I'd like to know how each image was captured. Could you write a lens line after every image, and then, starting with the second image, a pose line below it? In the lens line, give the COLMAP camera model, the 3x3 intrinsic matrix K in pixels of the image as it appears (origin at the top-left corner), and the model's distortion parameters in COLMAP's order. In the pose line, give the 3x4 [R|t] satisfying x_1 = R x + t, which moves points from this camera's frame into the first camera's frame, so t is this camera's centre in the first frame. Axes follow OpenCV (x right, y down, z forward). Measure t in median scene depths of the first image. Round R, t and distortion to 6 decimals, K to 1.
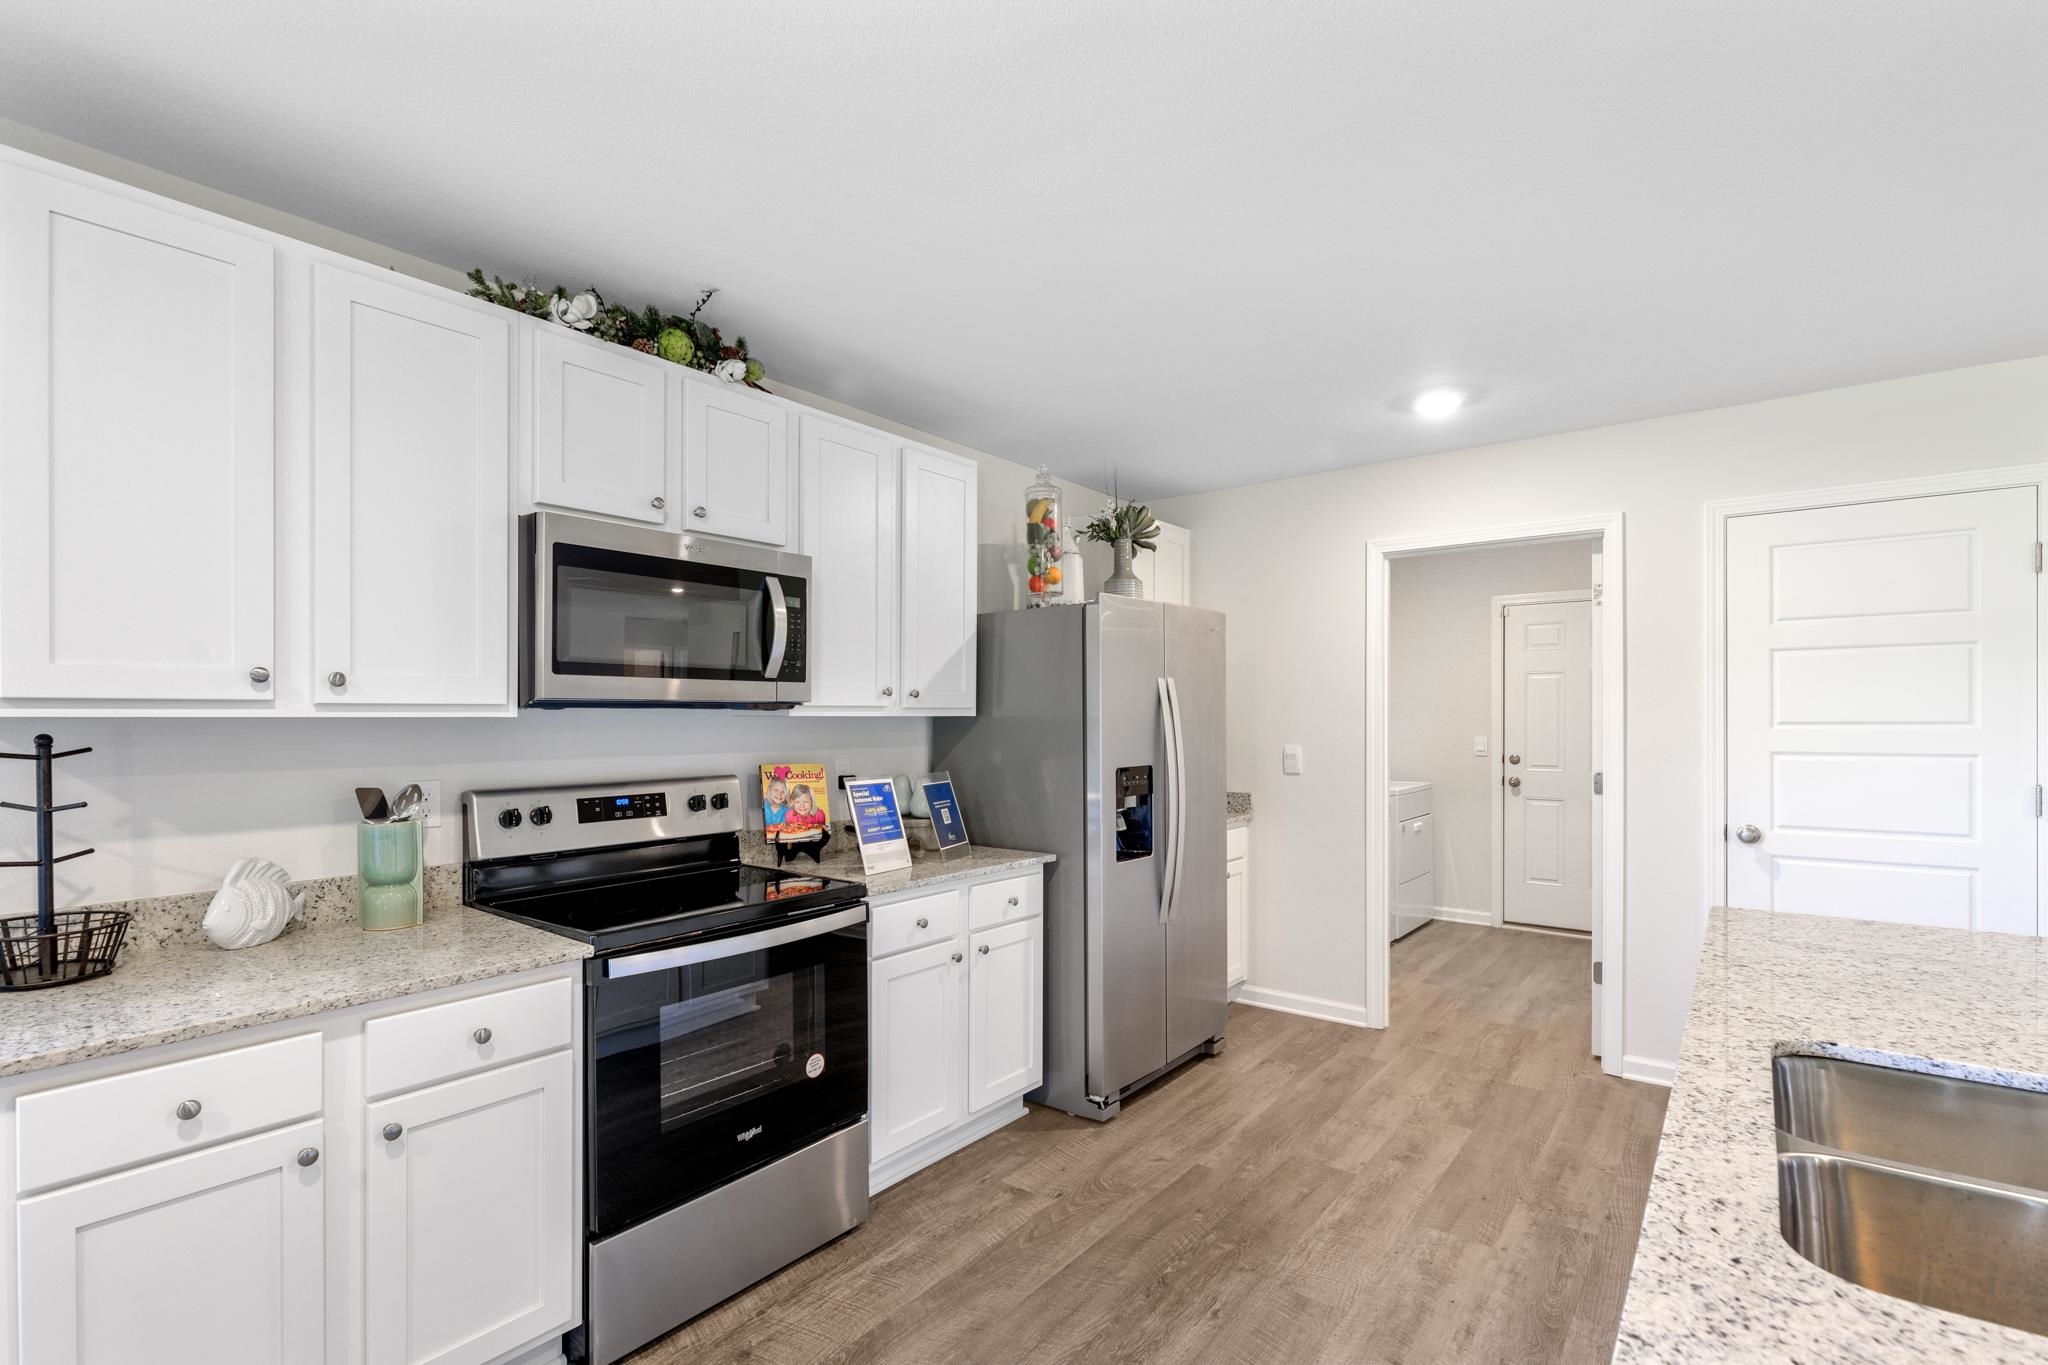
lens RADIAL K [[961.5, 0, 1022.9], [0, 961.5, 716.7], [0, 0, 1]] dist [0.003721, -0.004462]
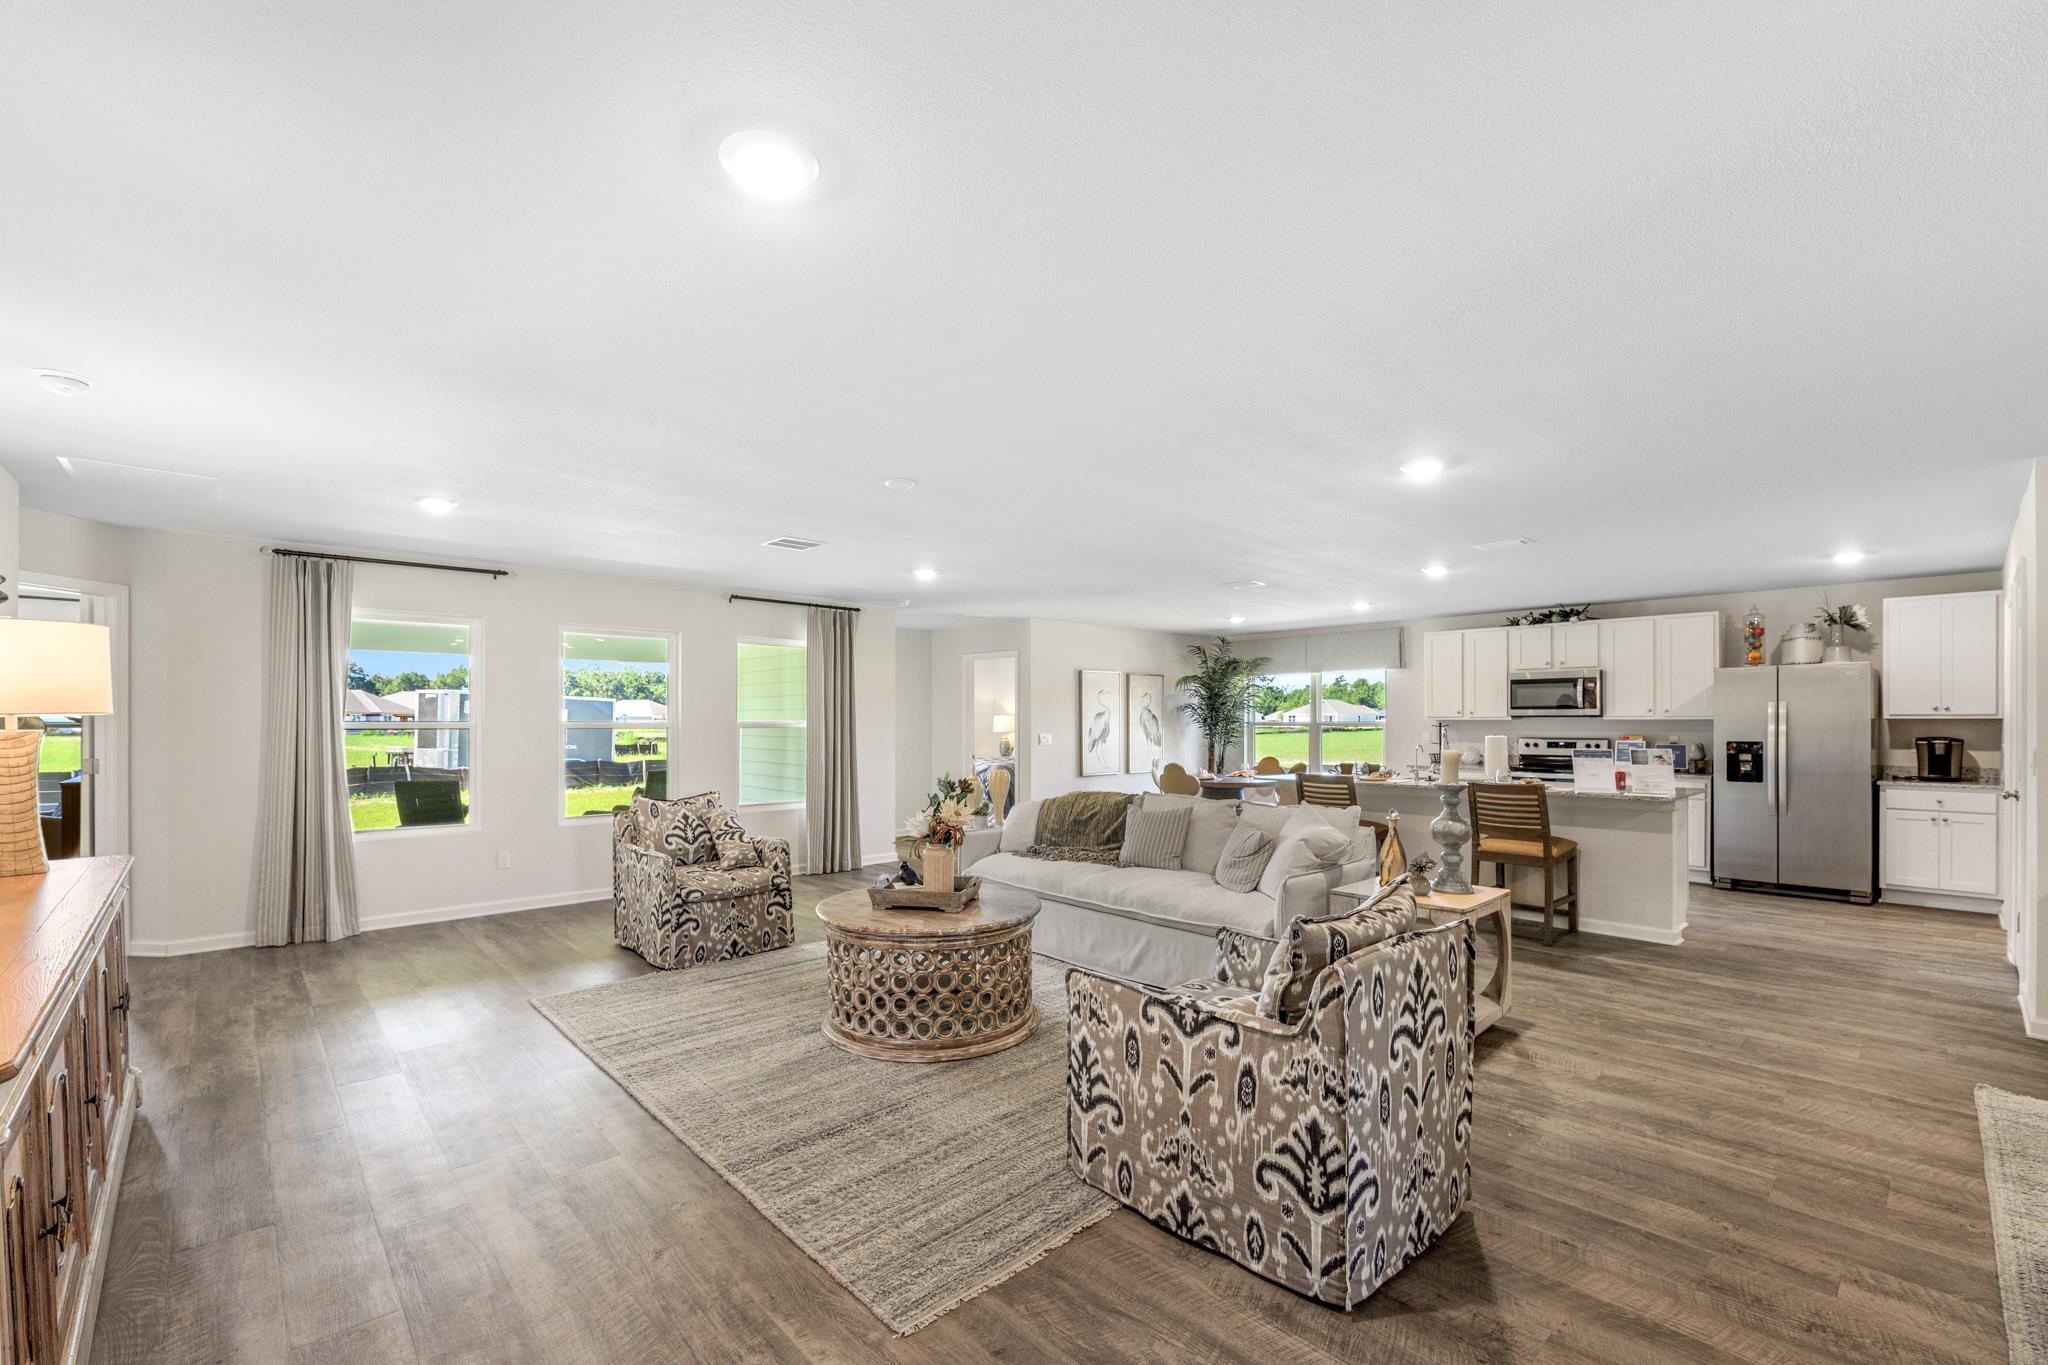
lens RADIAL K [[870.0, 0, 1025.4], [0, 870.0, 727.0], [0, 0, 1]] dist [-0.002190, -0.002044]
pose [[-0.163504, 0.006126, -0.986524, 3.073376], [-0.001853, 0.999977, 0.006516, 0.010171], [0.986541, 0.002893, -0.163489, -0.435301]]
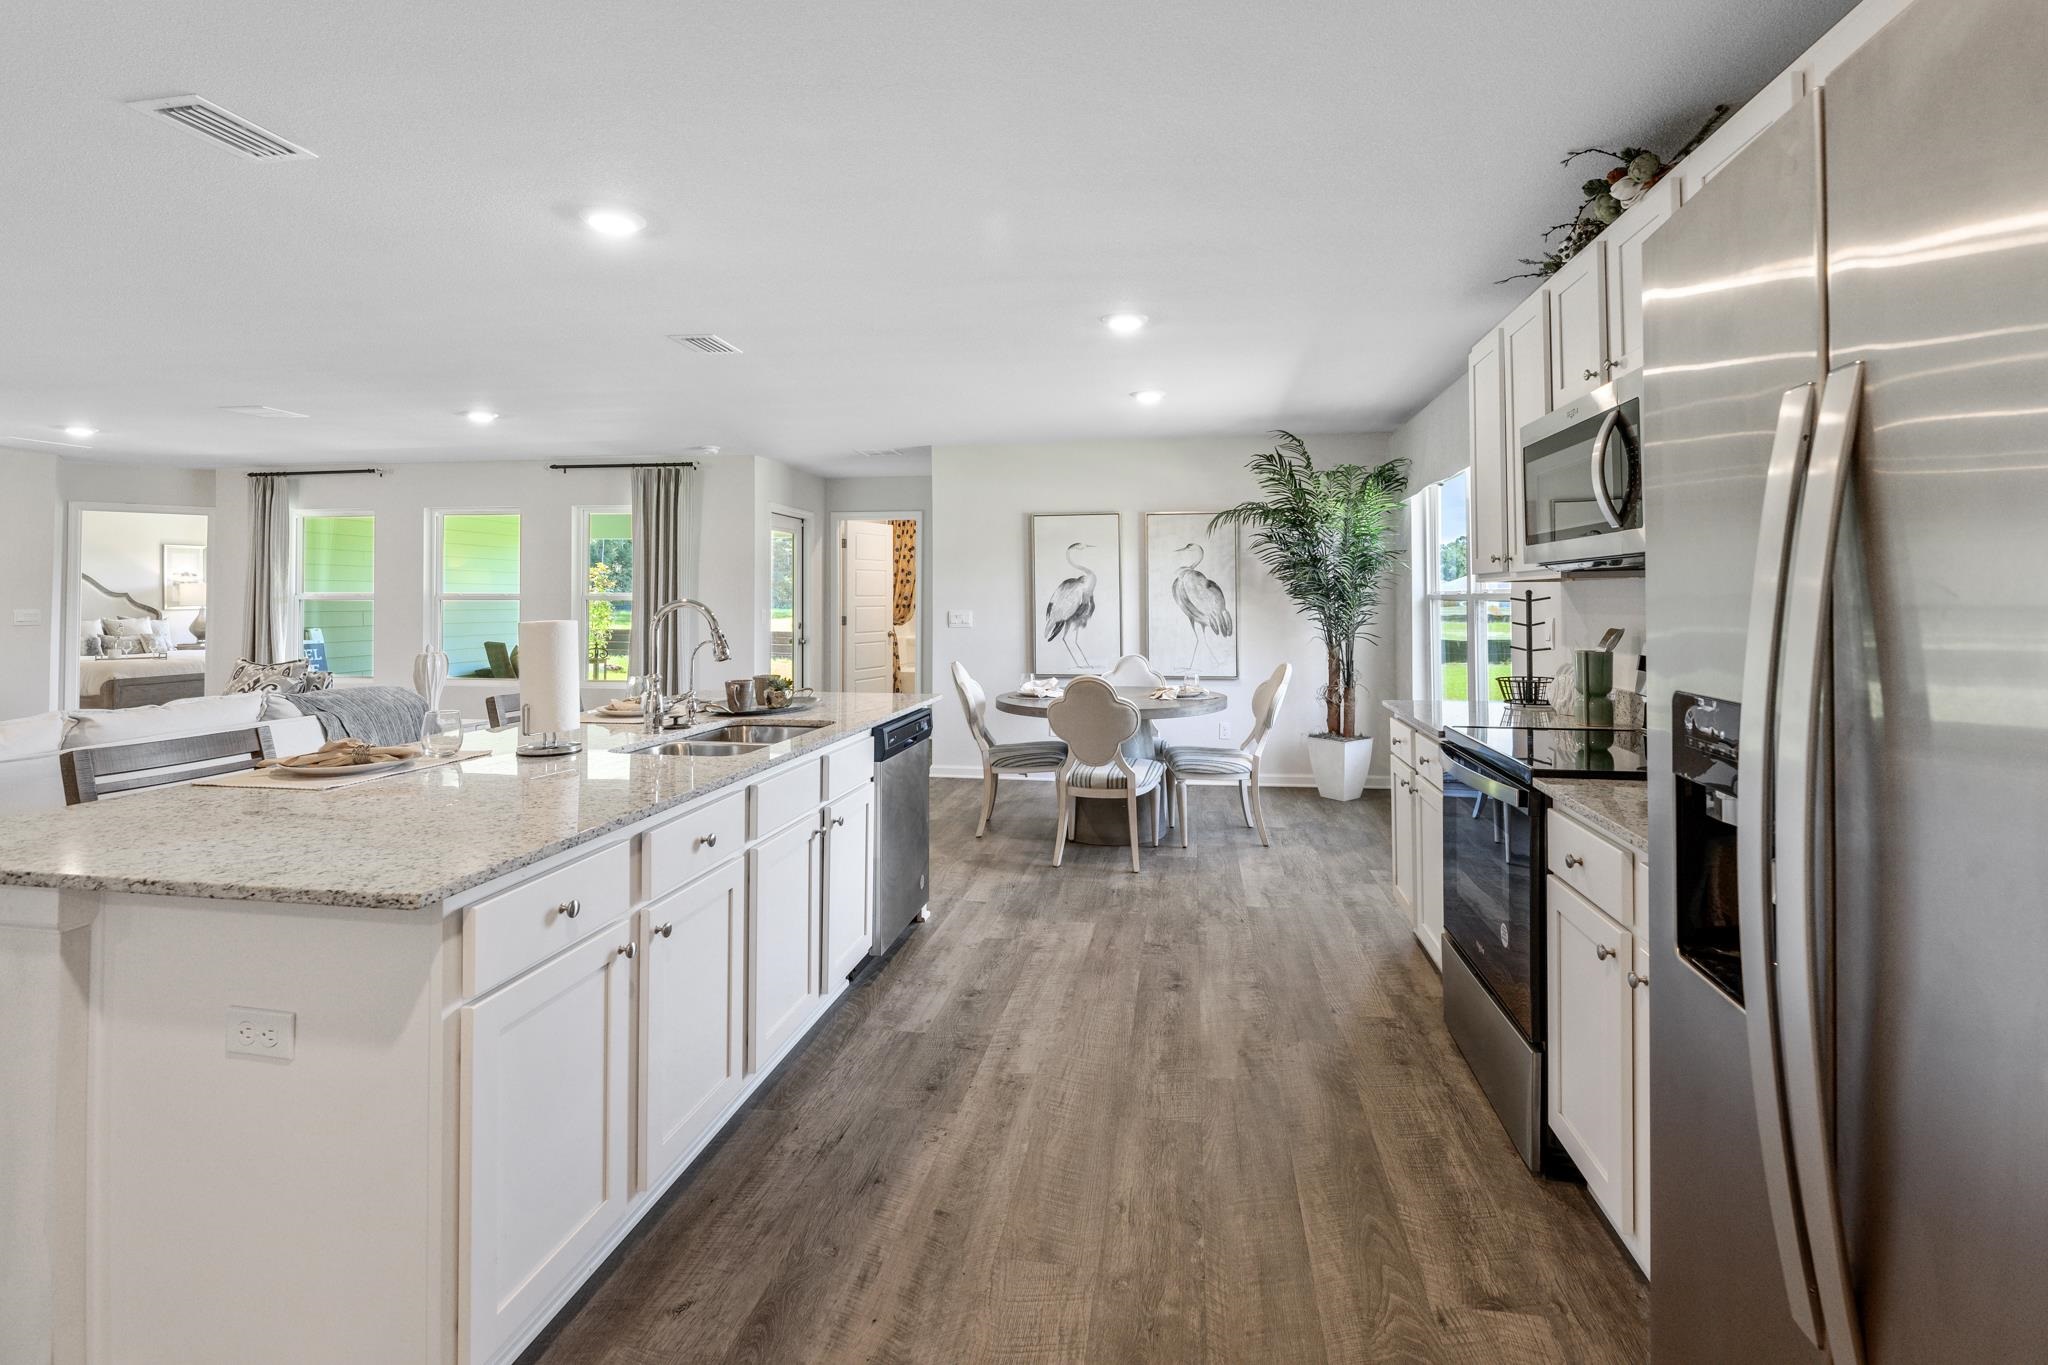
lens RADIAL K [[930.8, 0, 1034.8], [0, 930.8, 581.8], [0, 0, 1]] dist [-0.002167, -0.001989]
pose [[-0.883741, -0.009781, -0.467874, 0.589461], [-0.002484, 0.999866, -0.016210, 0.023421], [0.467969, -0.013163, -0.883647, 1.482292]]
